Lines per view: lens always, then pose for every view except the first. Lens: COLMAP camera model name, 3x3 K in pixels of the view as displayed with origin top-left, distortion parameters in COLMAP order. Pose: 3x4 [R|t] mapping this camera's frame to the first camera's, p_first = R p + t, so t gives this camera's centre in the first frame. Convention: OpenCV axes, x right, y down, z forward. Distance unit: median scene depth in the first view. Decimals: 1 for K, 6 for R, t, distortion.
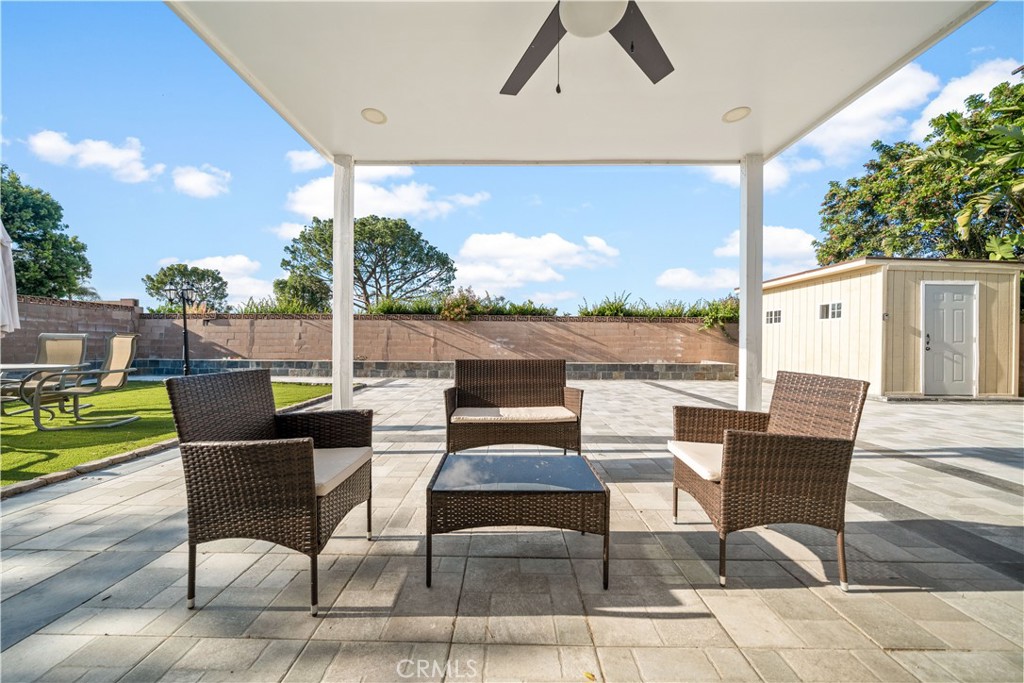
lens RADIAL K [[354.6, 0, 507.7], [0, 354.6, 347.1], [0, 0, 1]] dist [-0.001626, -0.000101]
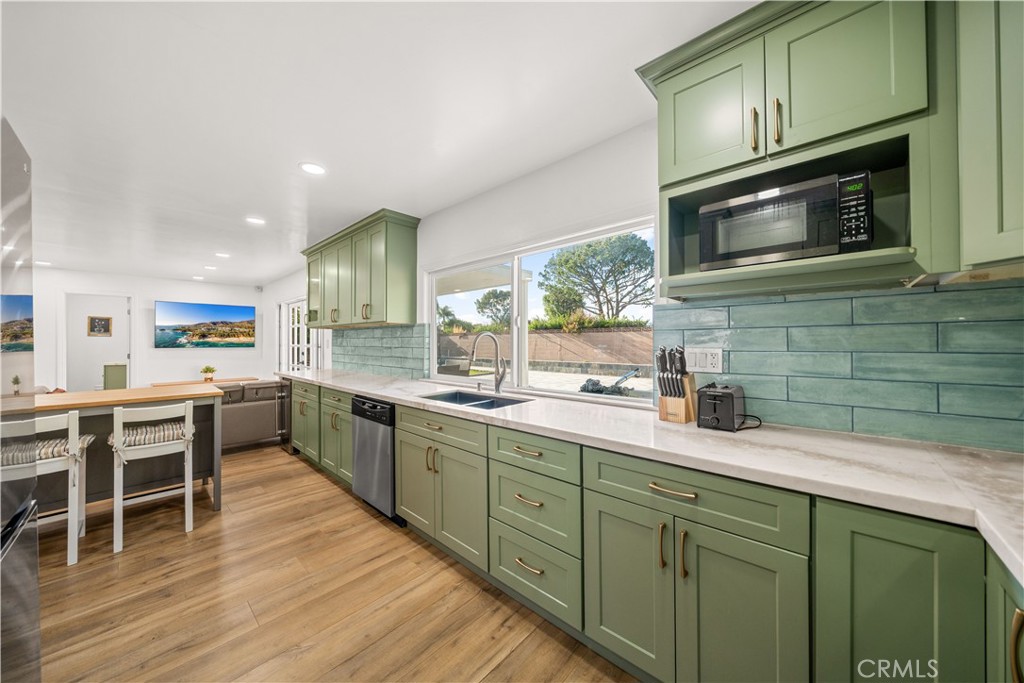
lens RADIAL K [[360.7, 0, 512.0], [0, 360.7, 341.5], [0, 0, 1]] dist [-0.000616, -0.000065]
pose [[0.740533, -0.010527, -0.671937, 0.206152], [0.004586, 0.999933, -0.010611, -0.008035], [0.672004, 0.004776, 0.740532, -0.078243]]
